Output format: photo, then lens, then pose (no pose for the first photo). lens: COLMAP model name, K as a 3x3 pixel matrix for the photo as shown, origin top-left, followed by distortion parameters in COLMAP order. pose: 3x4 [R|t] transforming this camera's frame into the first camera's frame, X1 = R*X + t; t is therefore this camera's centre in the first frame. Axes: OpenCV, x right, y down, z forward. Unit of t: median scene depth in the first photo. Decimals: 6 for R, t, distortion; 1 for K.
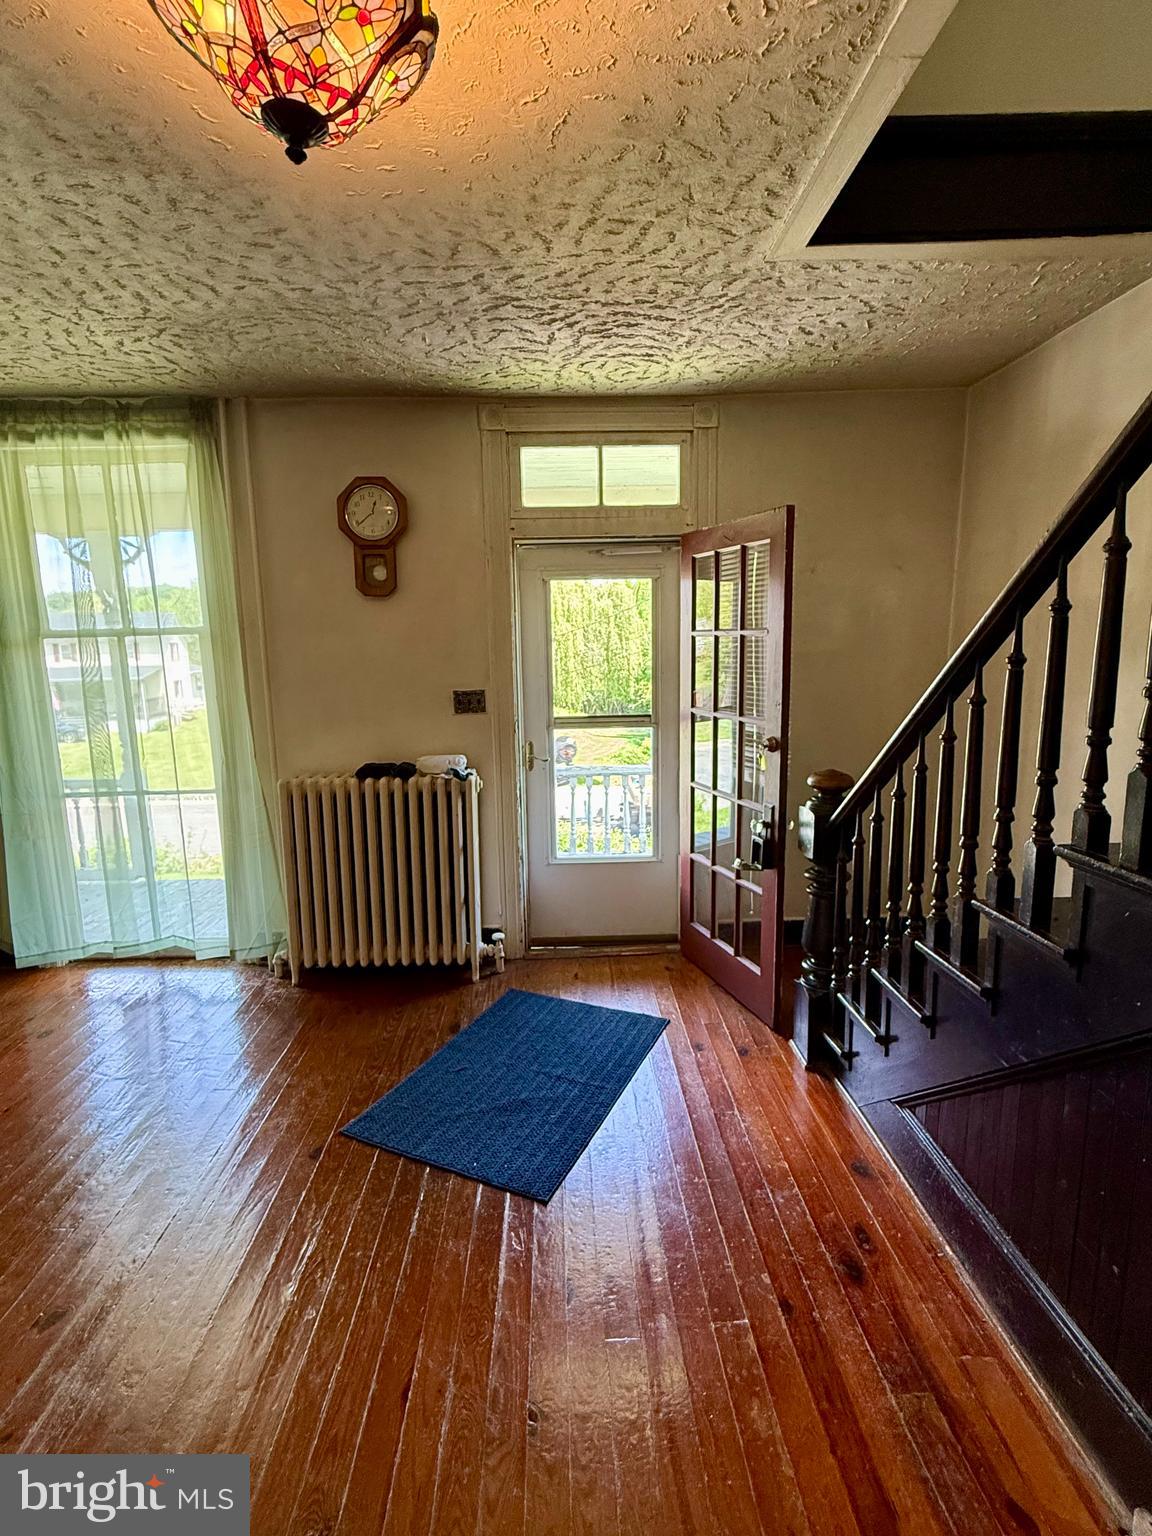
lens RADIAL K [[747.7, 0, 566.5], [0, 747.7, 768.1], [0, 0, 1]] dist [0.001079, 0.000738]
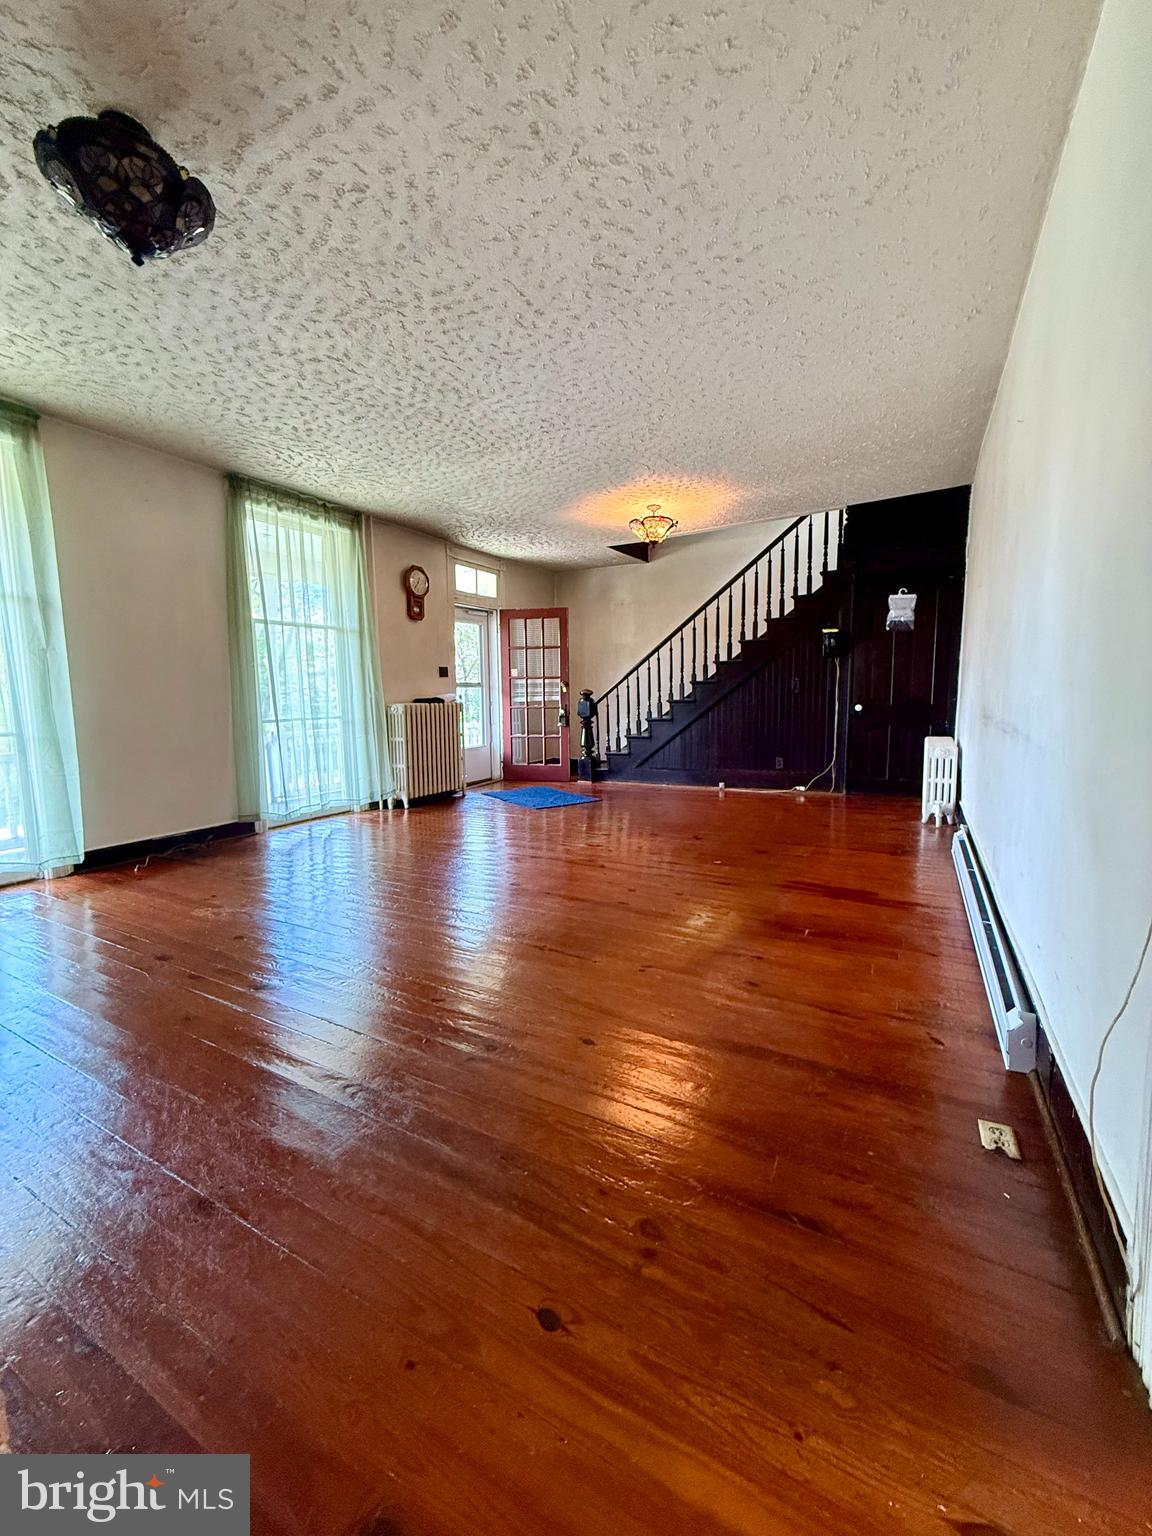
lens RADIAL K [[617.6, 0, 572.2], [0, 617.6, 769.3], [0, 0, 1]] dist [-0.003527, 0.000504]
pose [[0.513942, -0.093623, 0.852701, -1.584809], [0.147365, 0.988885, 0.019755, 0.224769], [-0.845072, 0.115505, 0.522026, -0.251871]]
